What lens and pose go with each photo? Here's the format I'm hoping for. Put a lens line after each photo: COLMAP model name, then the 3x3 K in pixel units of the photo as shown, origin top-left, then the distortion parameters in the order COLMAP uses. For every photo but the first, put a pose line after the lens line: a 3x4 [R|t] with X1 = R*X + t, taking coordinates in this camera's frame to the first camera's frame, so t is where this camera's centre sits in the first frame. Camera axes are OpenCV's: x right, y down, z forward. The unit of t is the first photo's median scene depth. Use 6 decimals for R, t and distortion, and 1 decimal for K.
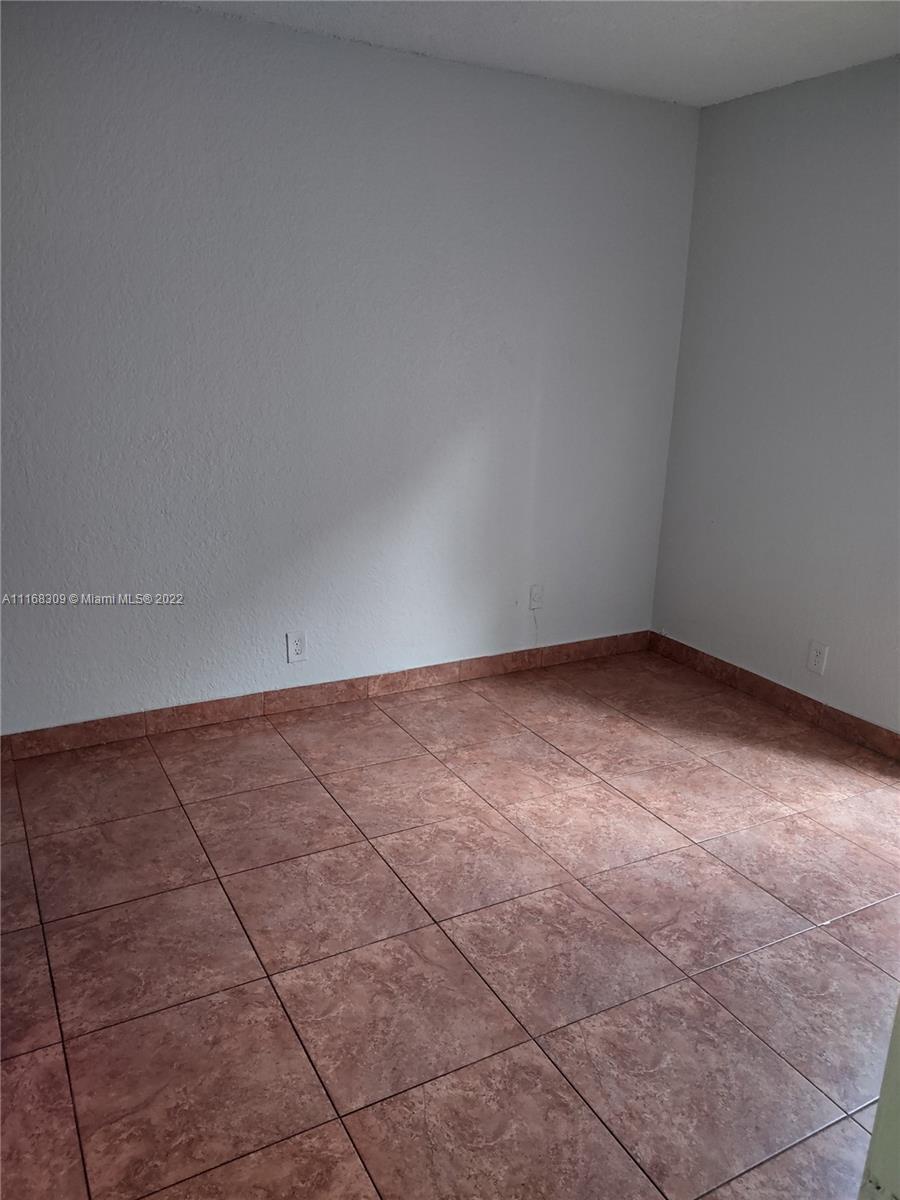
lens RADIAL K [[897.6, 0, 449.4], [0, 897.6, 599.9], [0, 0, 1]] dist [0.058014, -0.077390]
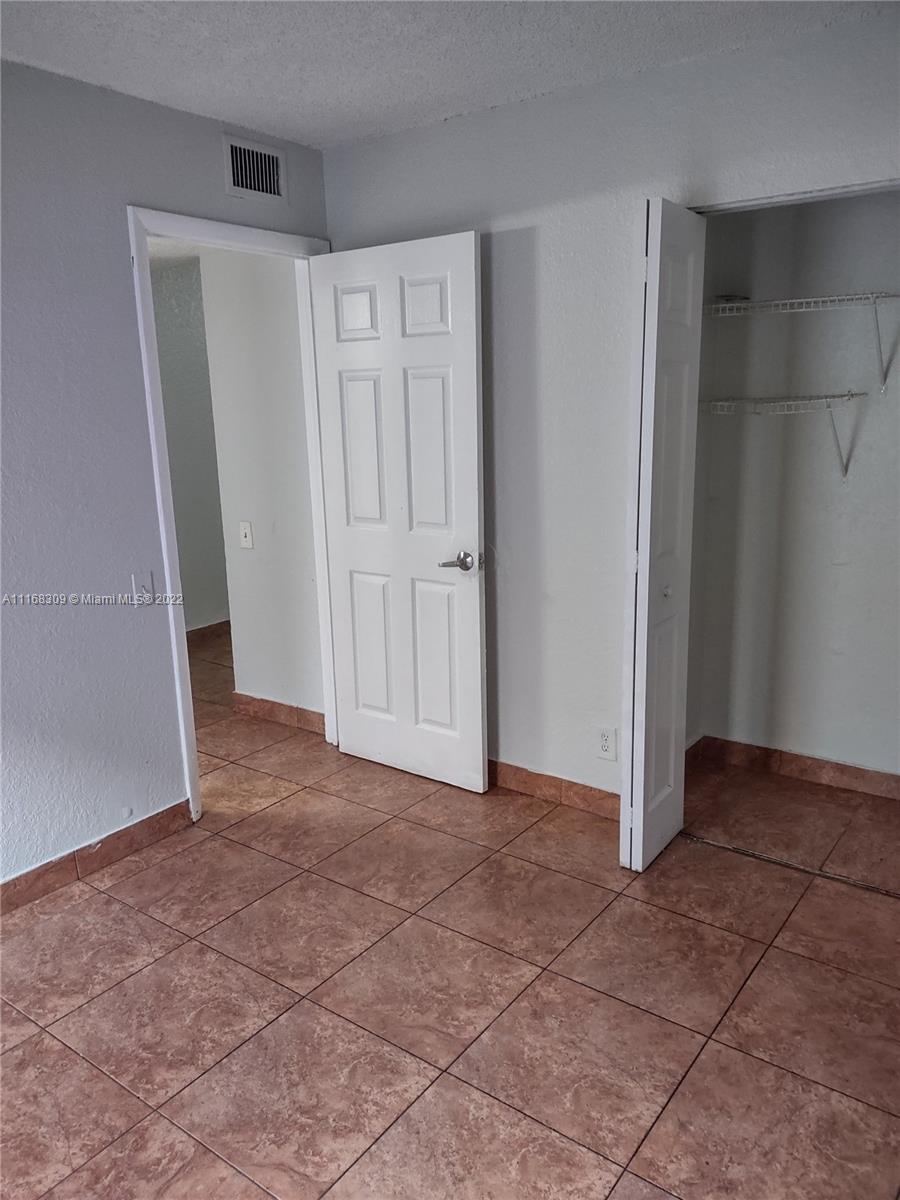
lens RADIAL K [[897.6, 0, 449.6], [0, 897.6, 600.9], [0, 0, 1]] dist [0.058014, -0.077390]
pose [[-0.908191, 0.090737, -0.408603, 0.320848], [-0.115697, 0.883761, 0.453409, -0.478414], [0.402249, 0.459056, -0.792126, 1.599882]]
